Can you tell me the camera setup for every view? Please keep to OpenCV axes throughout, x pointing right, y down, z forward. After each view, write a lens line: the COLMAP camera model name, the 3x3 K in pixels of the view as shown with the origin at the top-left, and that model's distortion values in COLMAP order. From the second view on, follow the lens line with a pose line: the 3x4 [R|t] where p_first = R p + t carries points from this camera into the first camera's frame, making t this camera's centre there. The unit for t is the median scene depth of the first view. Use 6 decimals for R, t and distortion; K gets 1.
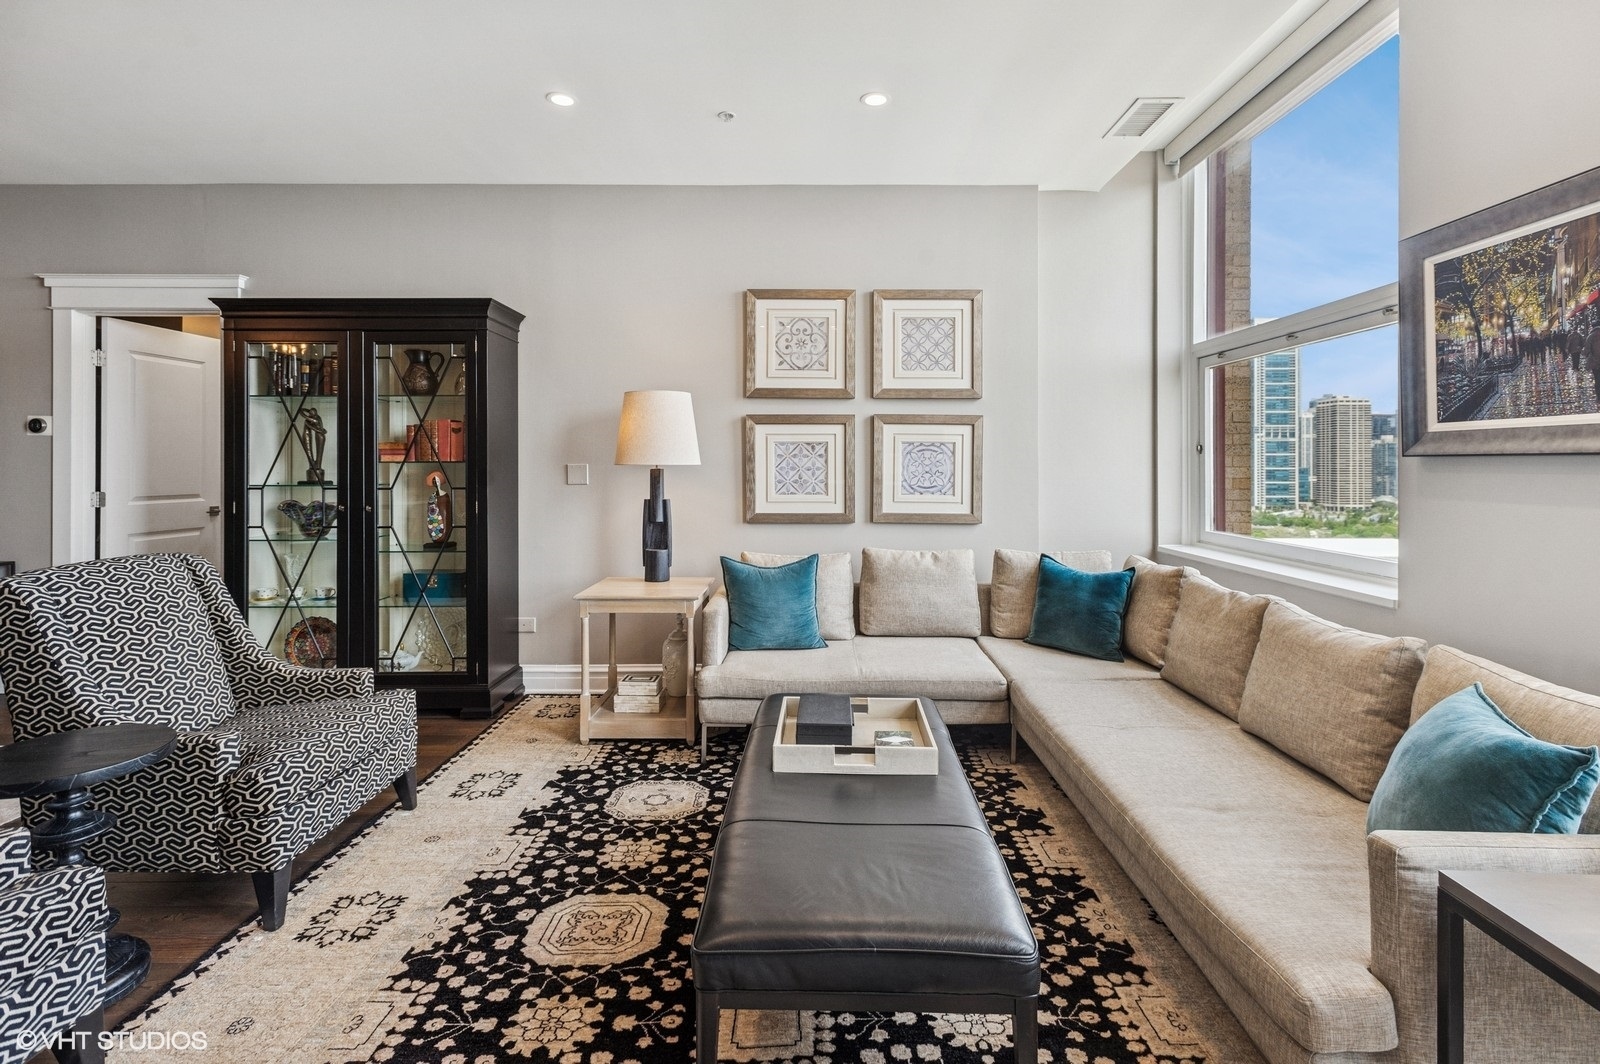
lens RADIAL K [[762.9, 0, 809.7], [0, 762.9, 463.7], [0, 0, 1]] dist [0.020864, -0.007428]
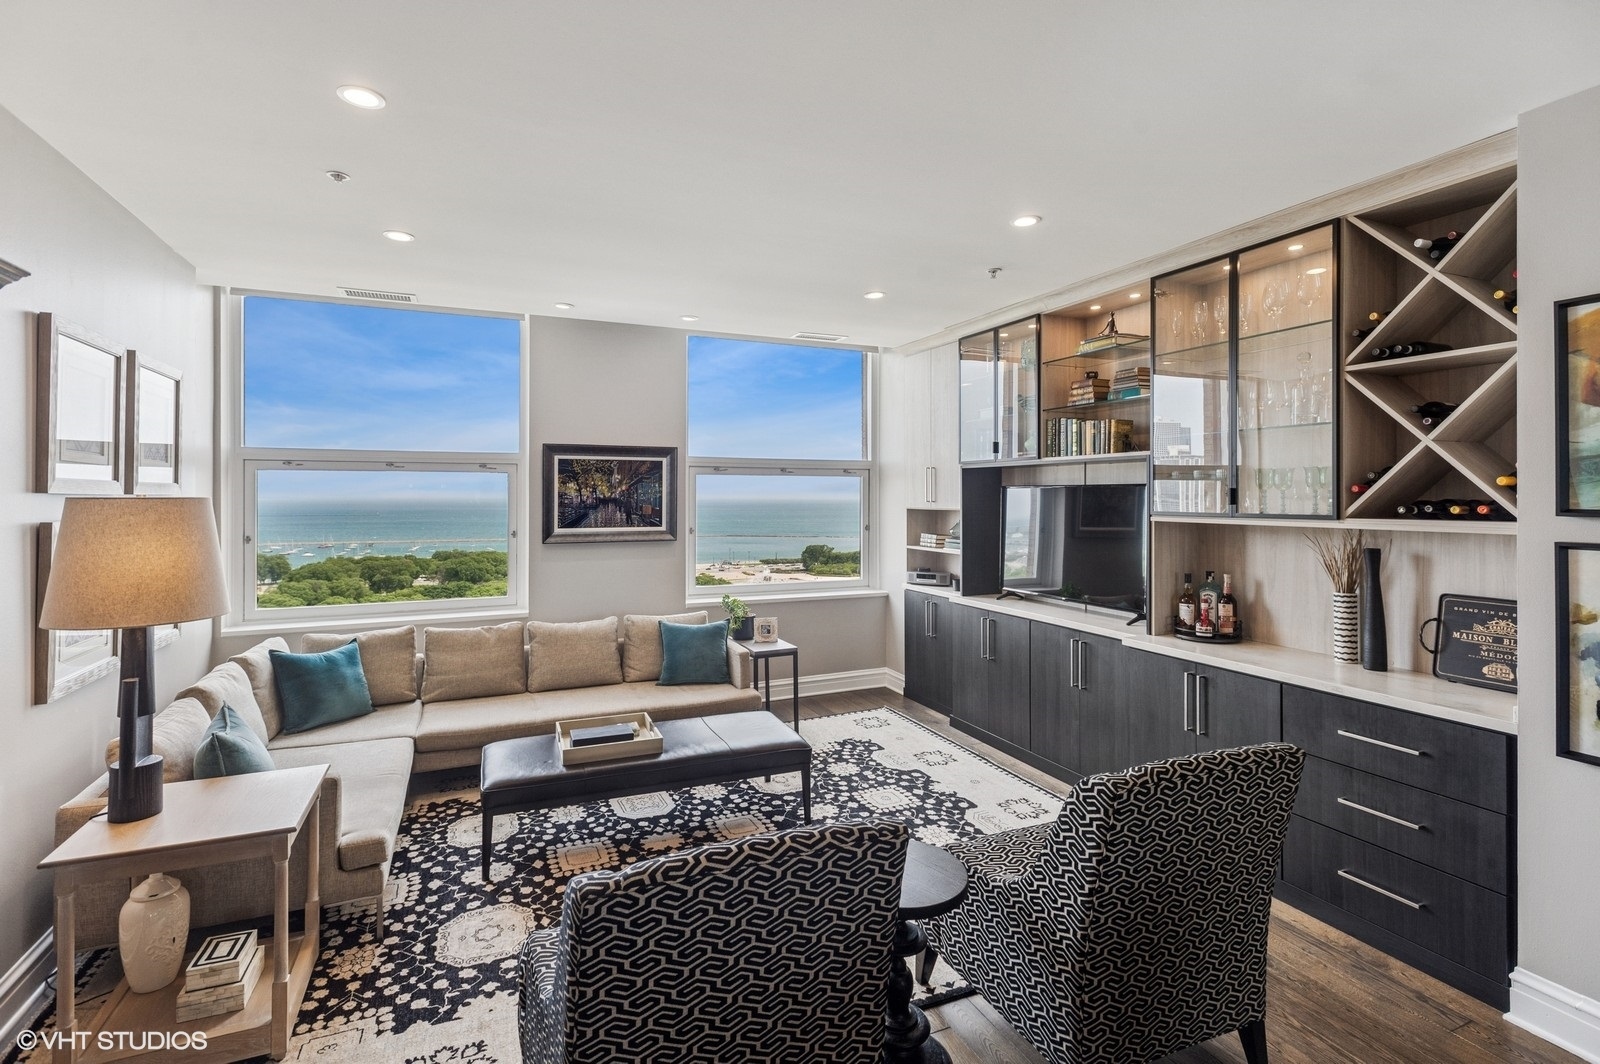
lens RADIAL K [[762.9, 0, 803.9], [0, 762.9, 502.9], [0, 0, 1]] dist [0.020864, -0.007428]
pose [[-0.407566, -0.011845, 0.913099, -0.939240], [-0.001389, 0.999923, 0.012351, -0.095512], [-0.913174, 0.003766, -0.407551, 0.765876]]
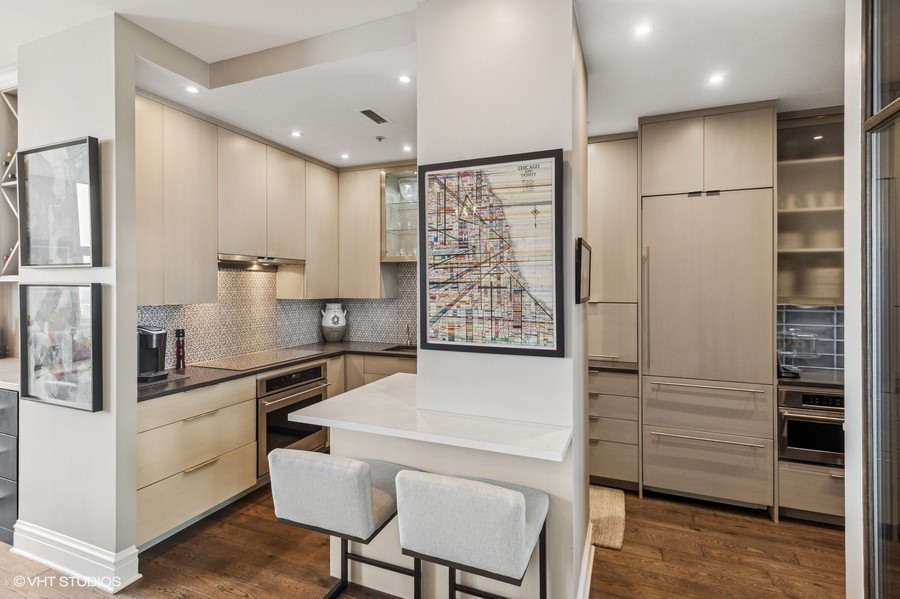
lens RADIAL K [[429.1, 0, 456.9], [0, 429.1, 288.9], [0, 0, 1]] dist [0.020864, -0.007428]
pose [[-0.926198, -0.003791, 0.377019, -1.429036], [-0.002692, 0.999990, 0.003442, -0.054183], [-0.377028, 0.002172, -0.926199, 0.335525]]
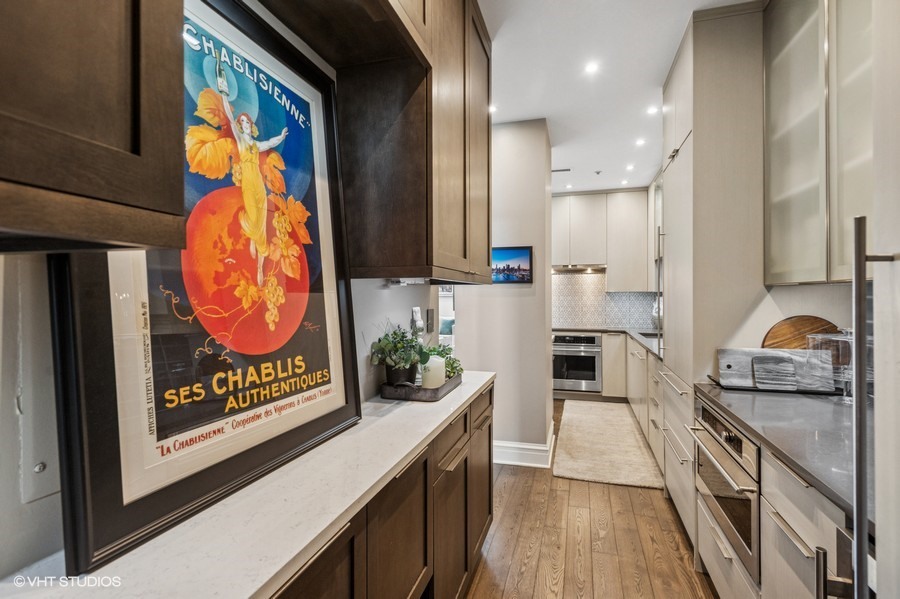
lens RADIAL K [[429.1, 0, 447.5], [0, 429.1, 297.8], [0, 0, 1]] dist [0.020864, -0.007428]
pose [[0.287506, -0.004590, 0.957768, -2.187612], [-0.001710, 0.999984, 0.005306, -0.014518], [-0.957777, -0.003163, 0.287493, -0.324600]]
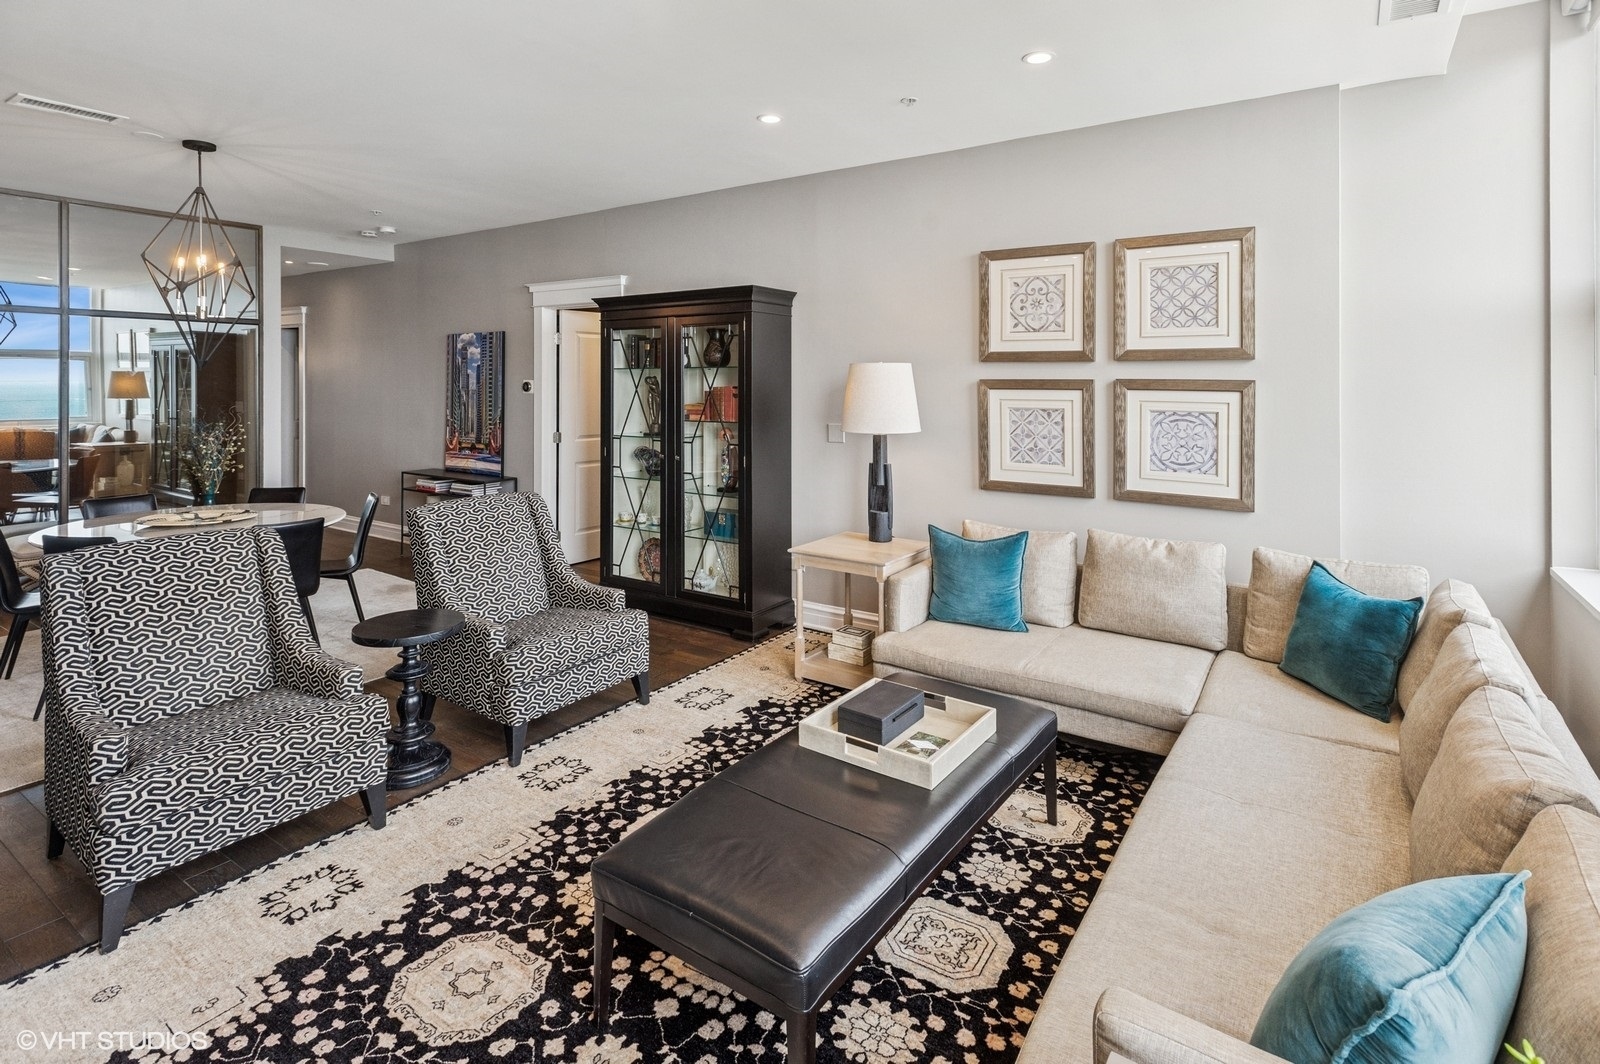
lens RADIAL K [[797.4, 0, 809.8], [0, 797.4, 382.3], [0, 0, 1]] dist [0.011026, -0.000119]
pose [[0.835304, 0.001242, -0.549786, 0.326761], [-0.000556, 0.999999, 0.001414, -0.067666], [0.549787, -0.000876, 0.835304, 0.023890]]
